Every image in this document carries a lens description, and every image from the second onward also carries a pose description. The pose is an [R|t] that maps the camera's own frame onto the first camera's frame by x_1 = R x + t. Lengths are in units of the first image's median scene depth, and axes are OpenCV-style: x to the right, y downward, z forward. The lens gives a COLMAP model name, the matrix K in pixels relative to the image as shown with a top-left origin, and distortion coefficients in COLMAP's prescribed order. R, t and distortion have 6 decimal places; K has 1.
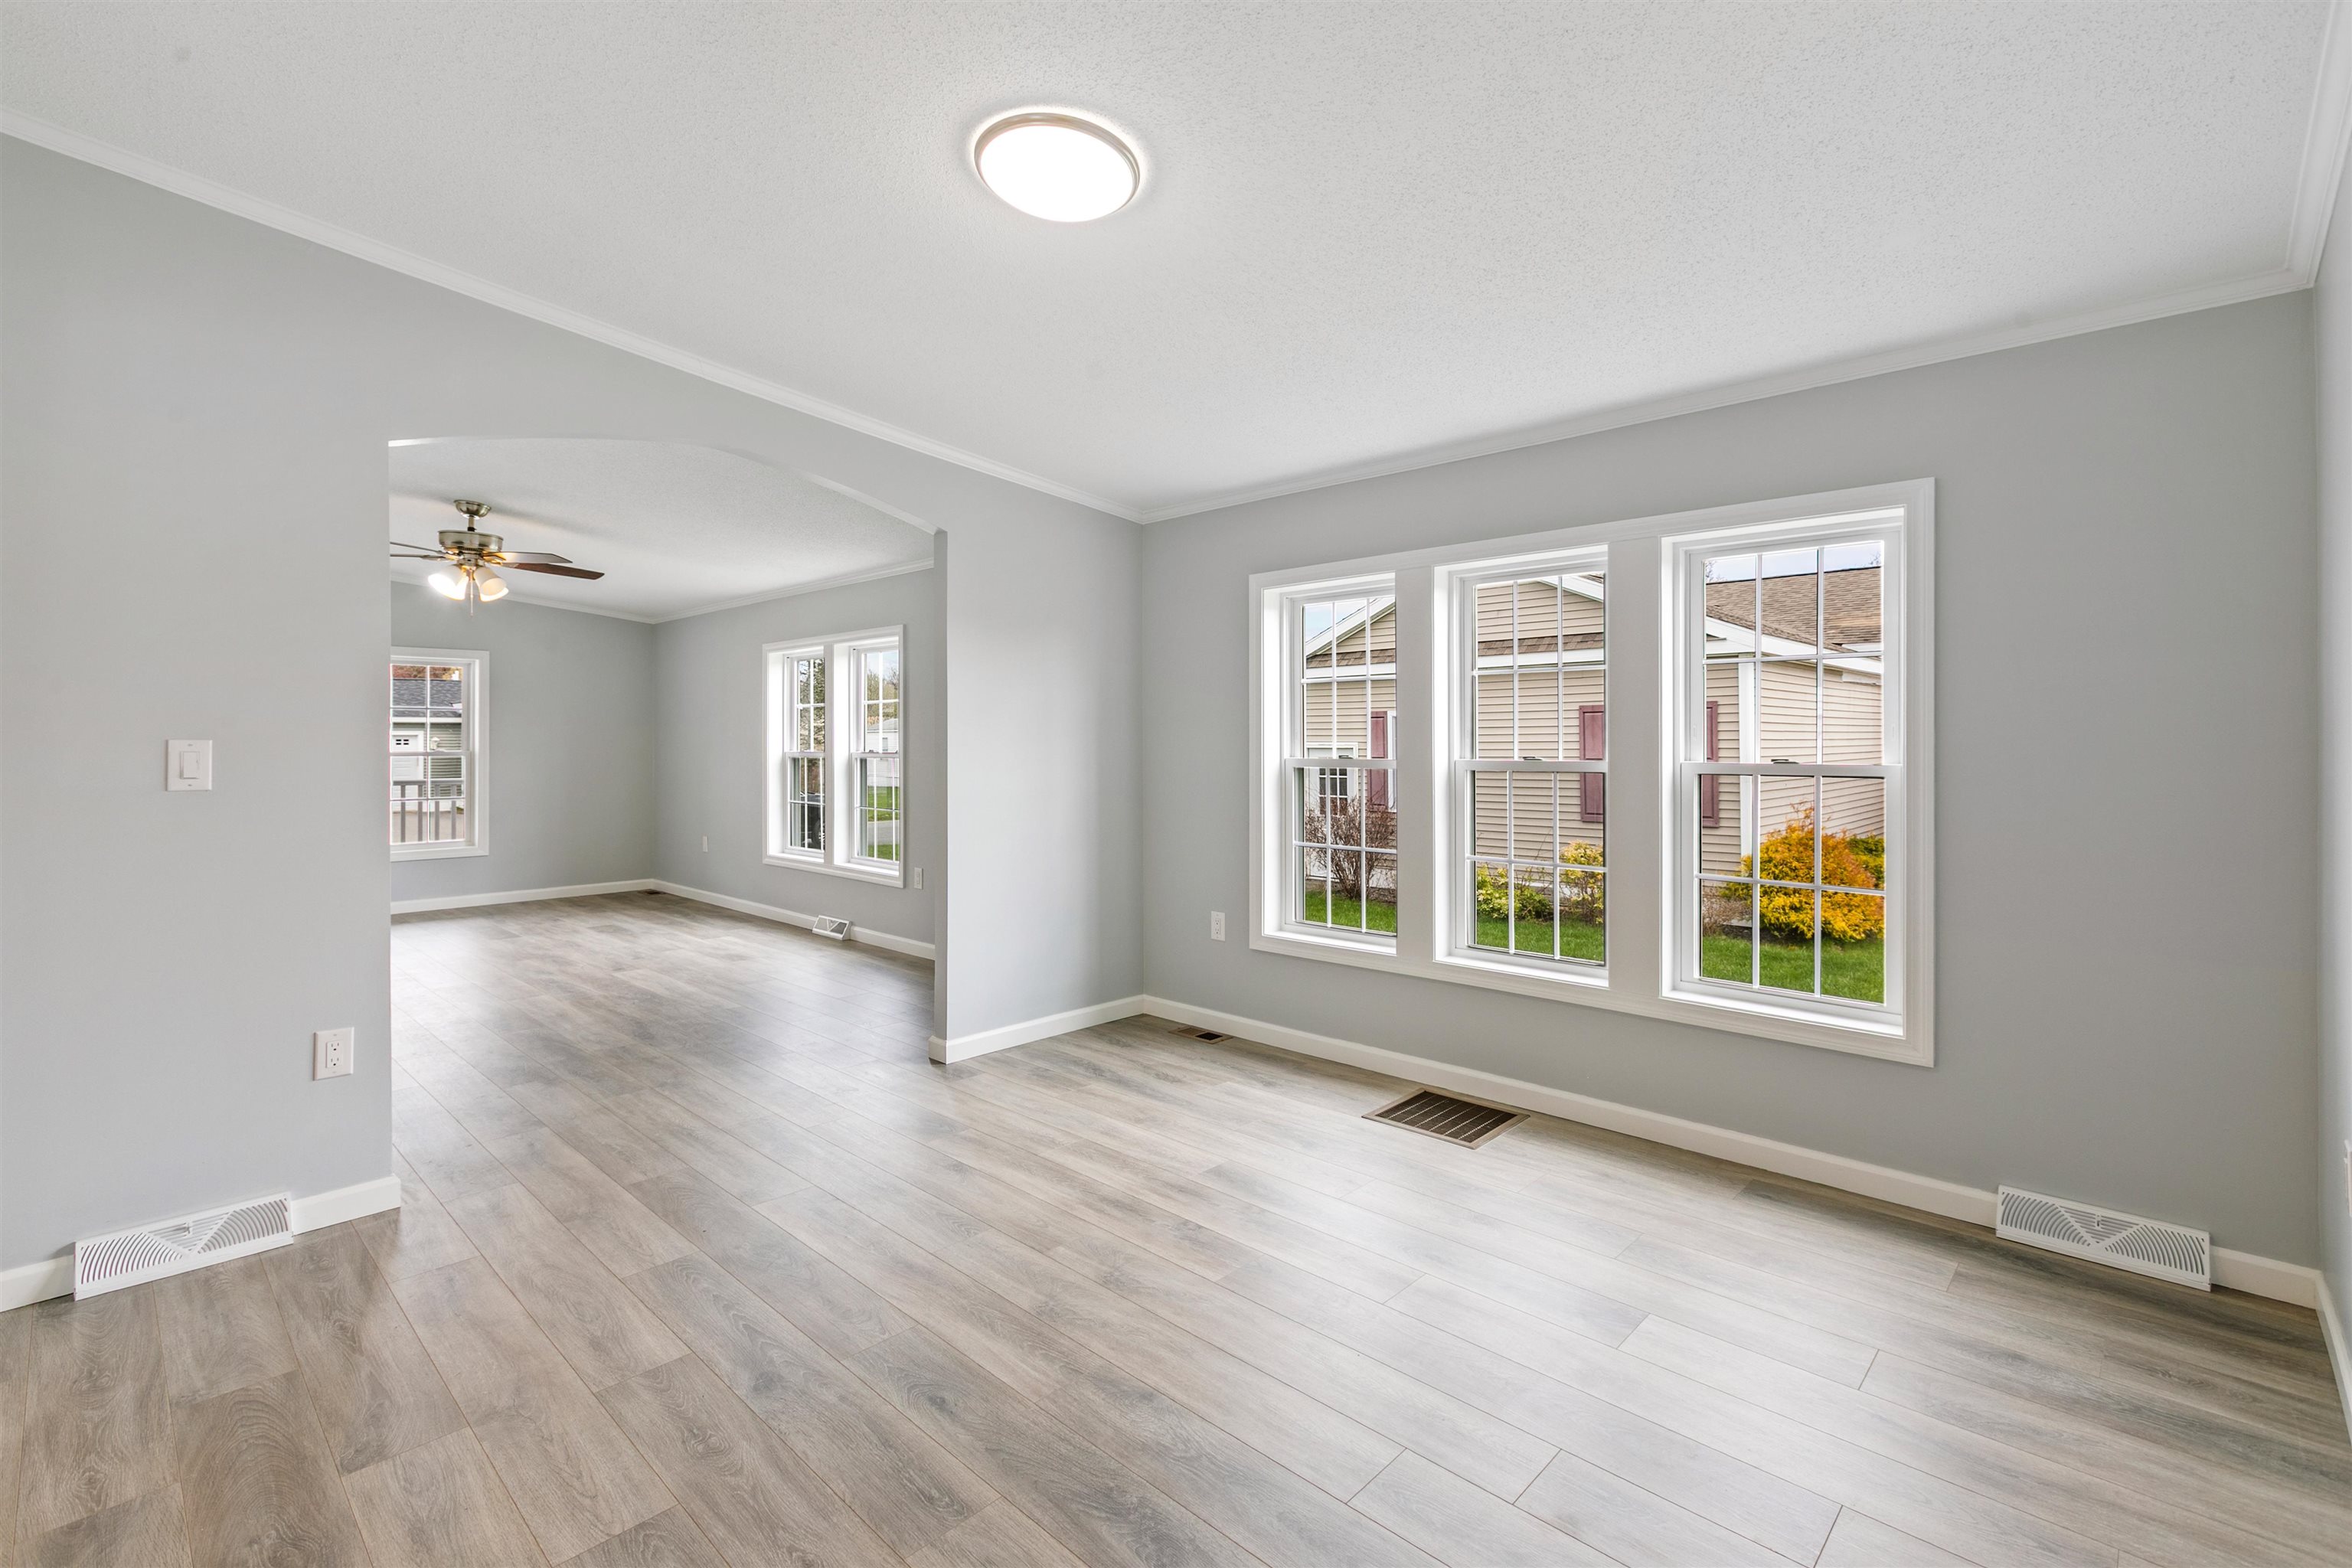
lens RADIAL K [[1044.9, 0, 1152.8], [0, 1044.9, 750.5], [0, 0, 1]] dist [-0.000485, -0.000528]
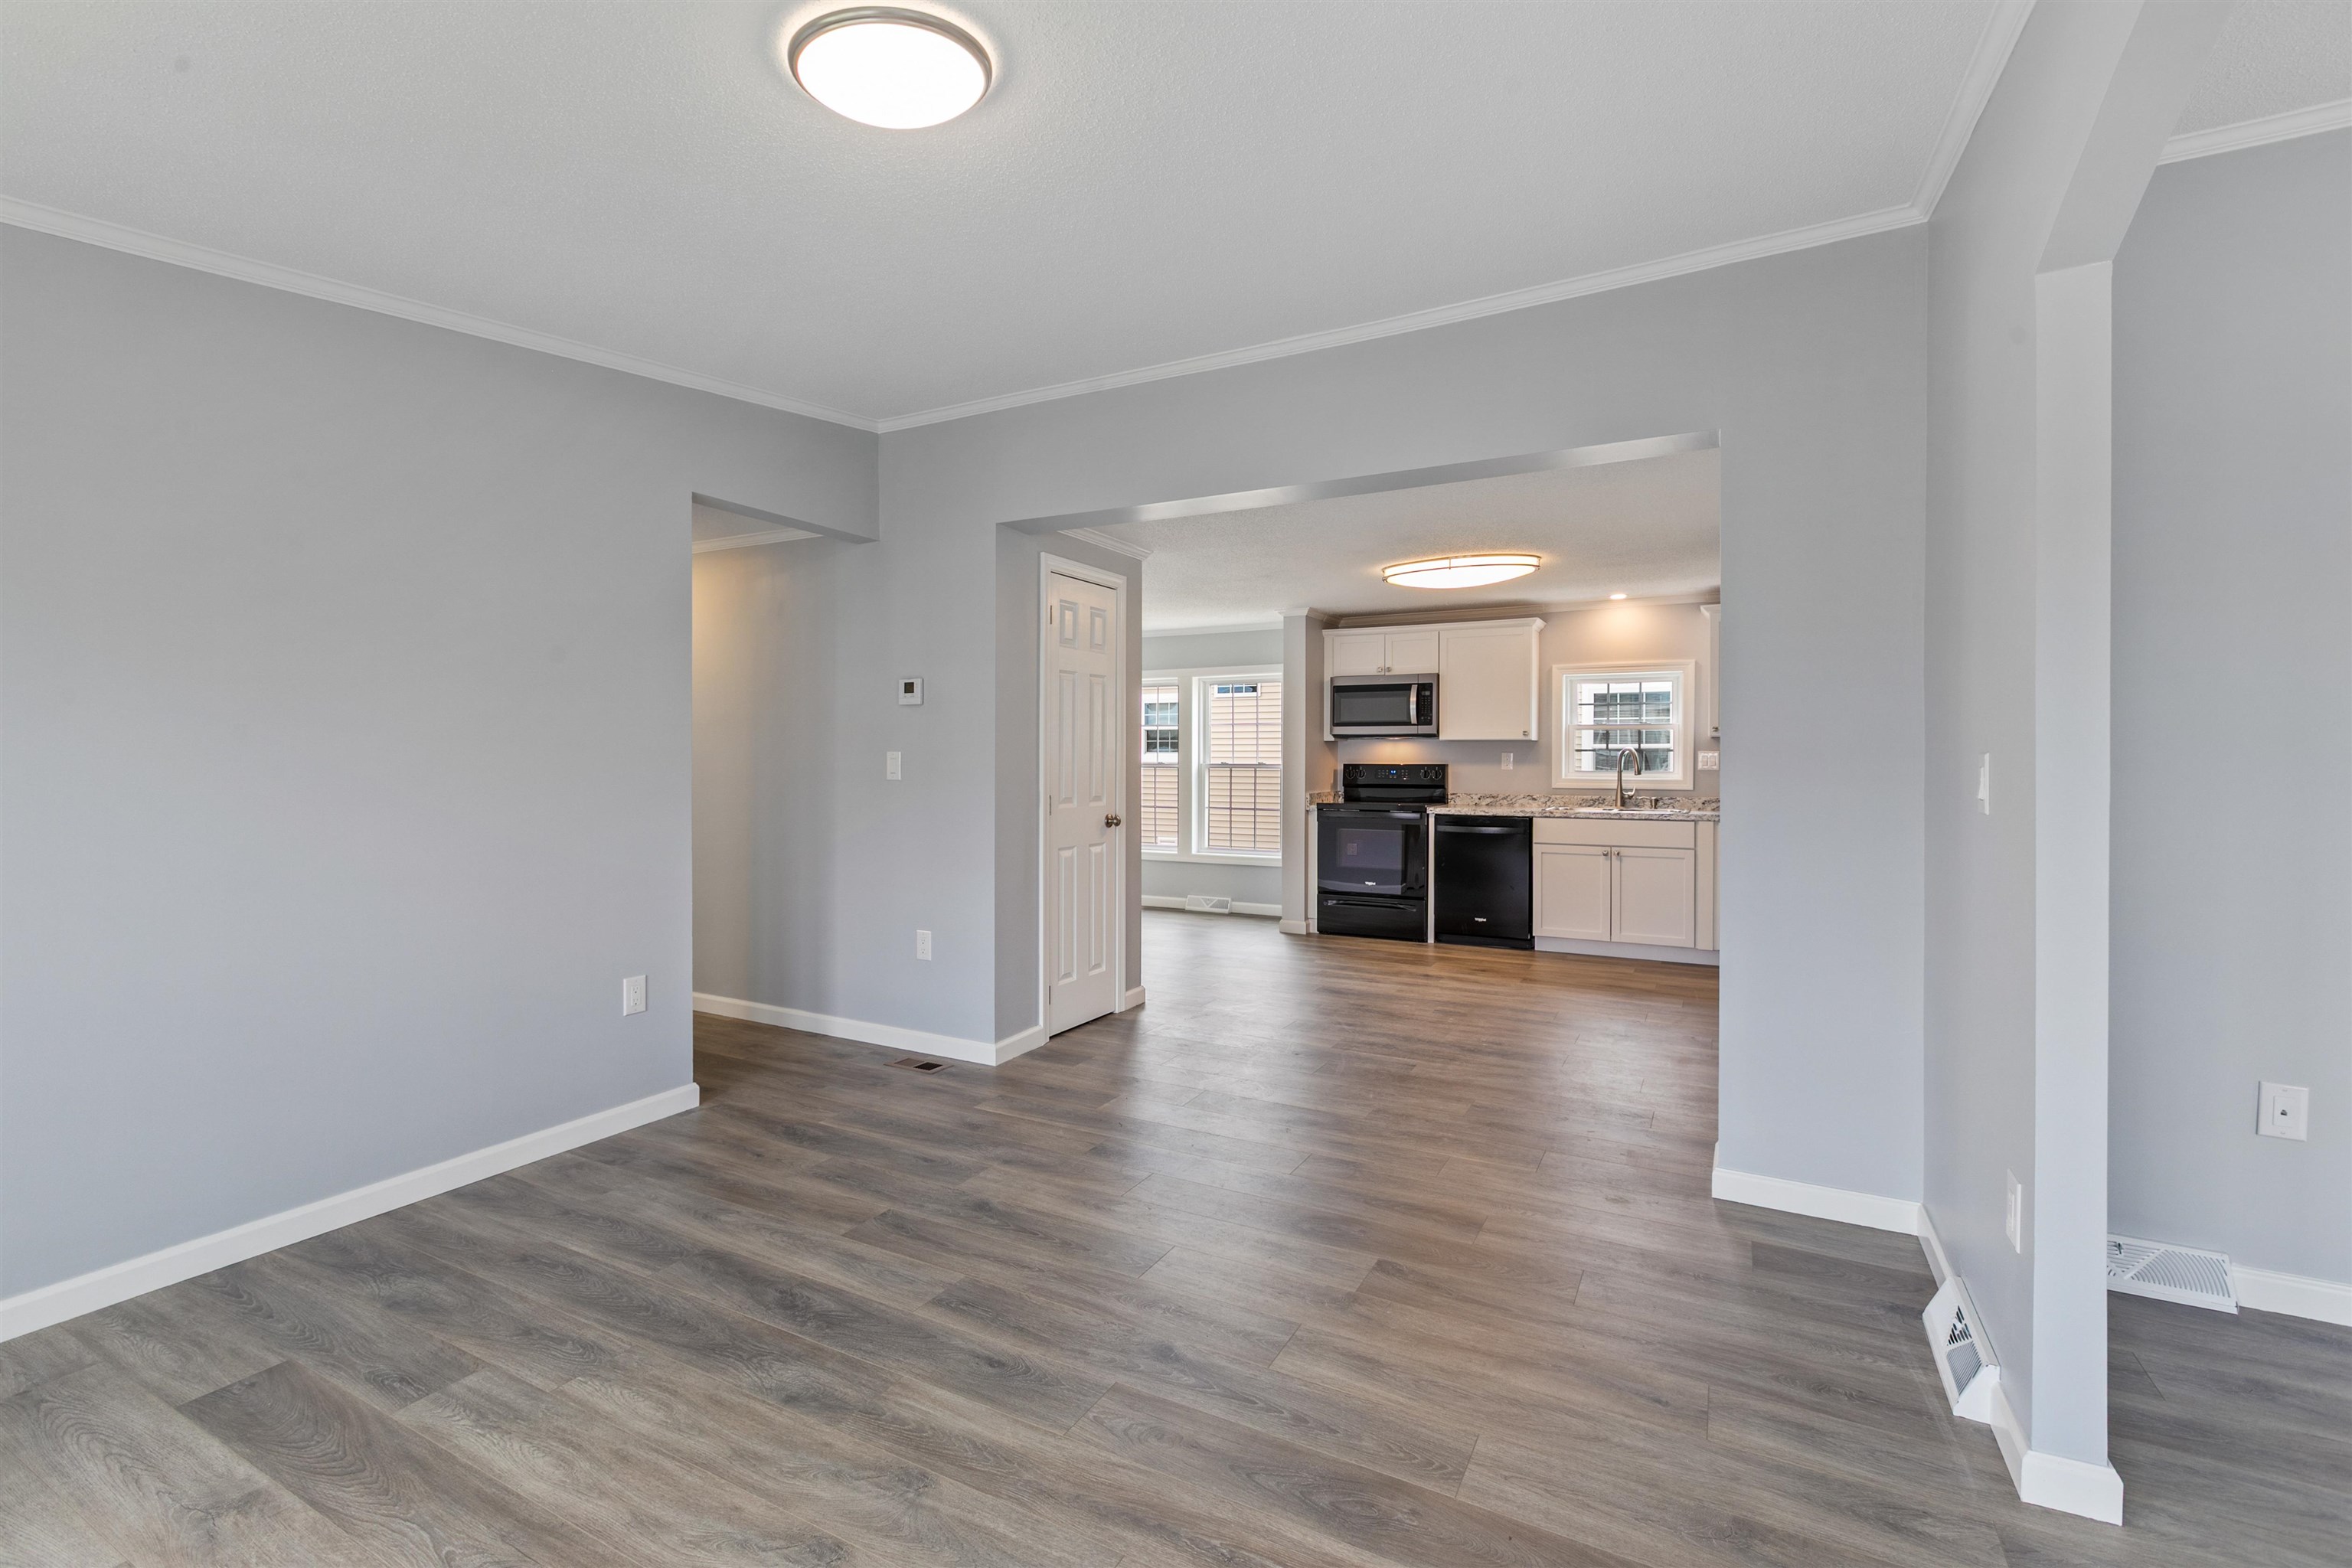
lens RADIAL K [[1044.9, 0, 1152.8], [0, 1044.9, 750.5], [0, 0, 1]] dist [-0.000485, -0.000528]
pose [[-0.964676, -0.001757, -0.263432, -0.061983], [-0.003001, 0.999986, 0.004318, -0.015048], [0.263420, 0.004956, -0.964668, 1.686296]]
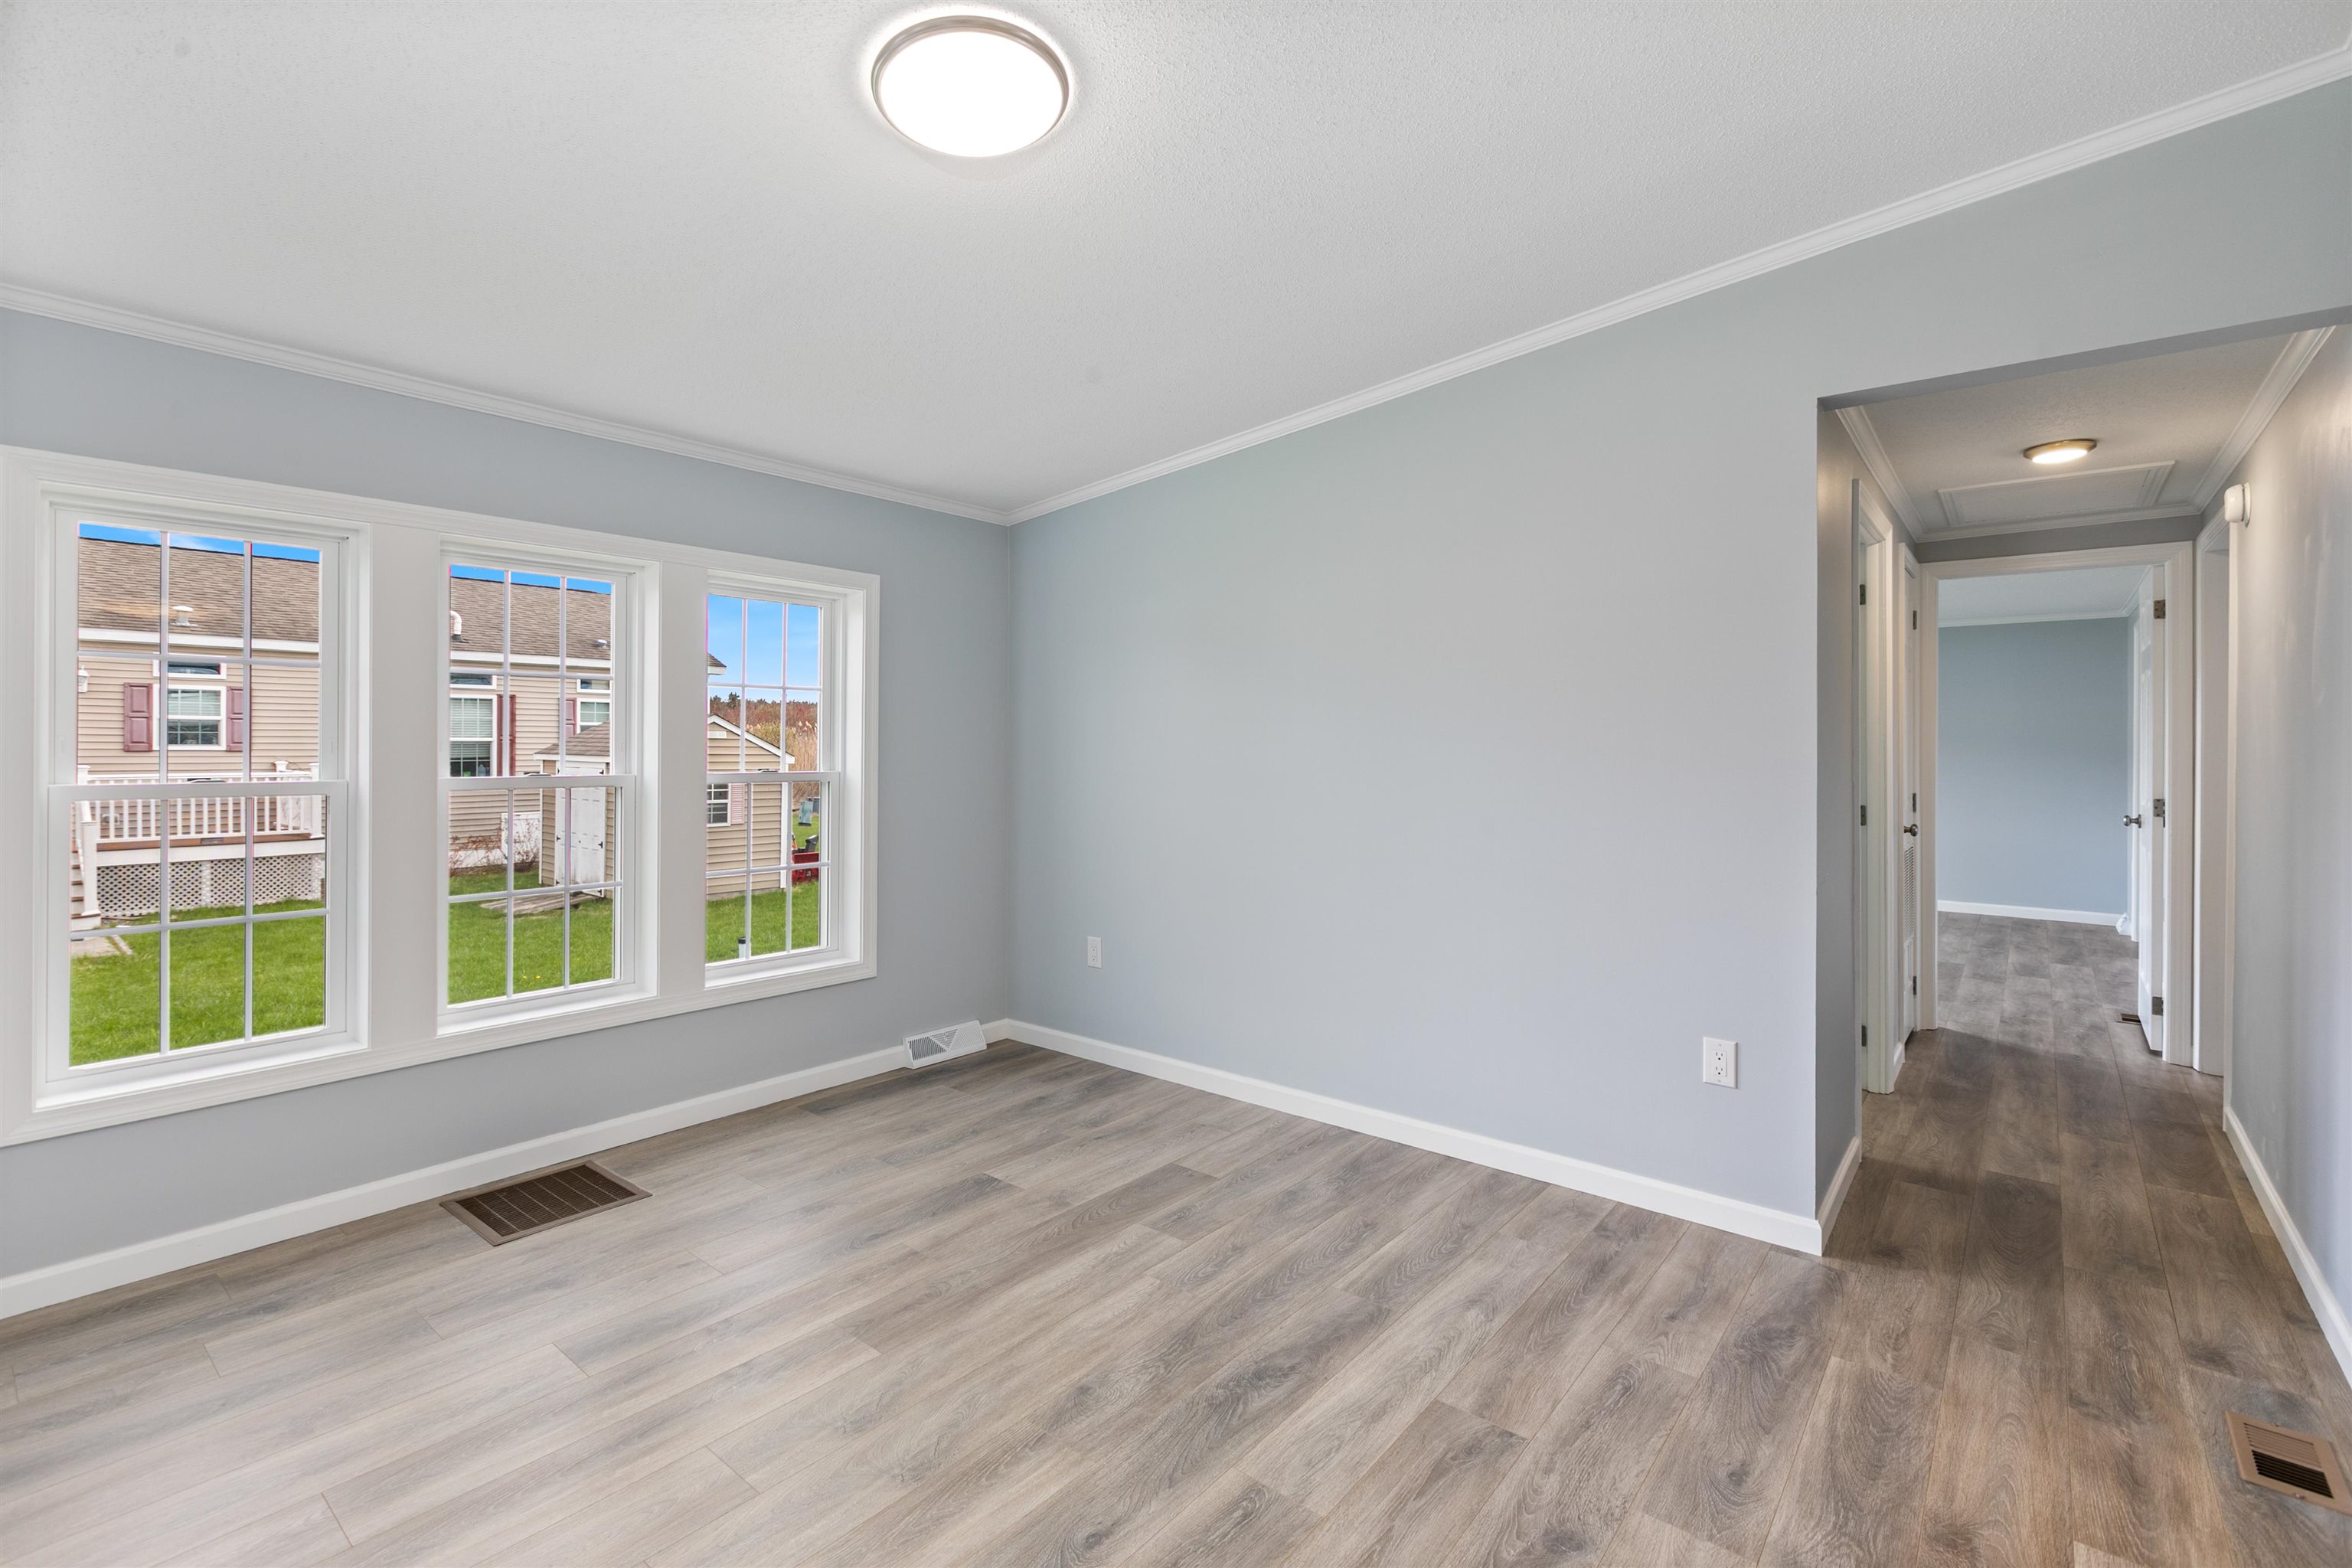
lens RADIAL K [[1051.4, 0, 1147.1], [0, 1051.4, 744.1], [0, 0, 1]] dist [0.000597, -0.000292]
pose [[-0.067282, 0.003239, 0.997729, -0.862422], [0.004961, 0.999983, -0.002912, -0.018847], [-0.997722, 0.004754, -0.067297, 0.817765]]
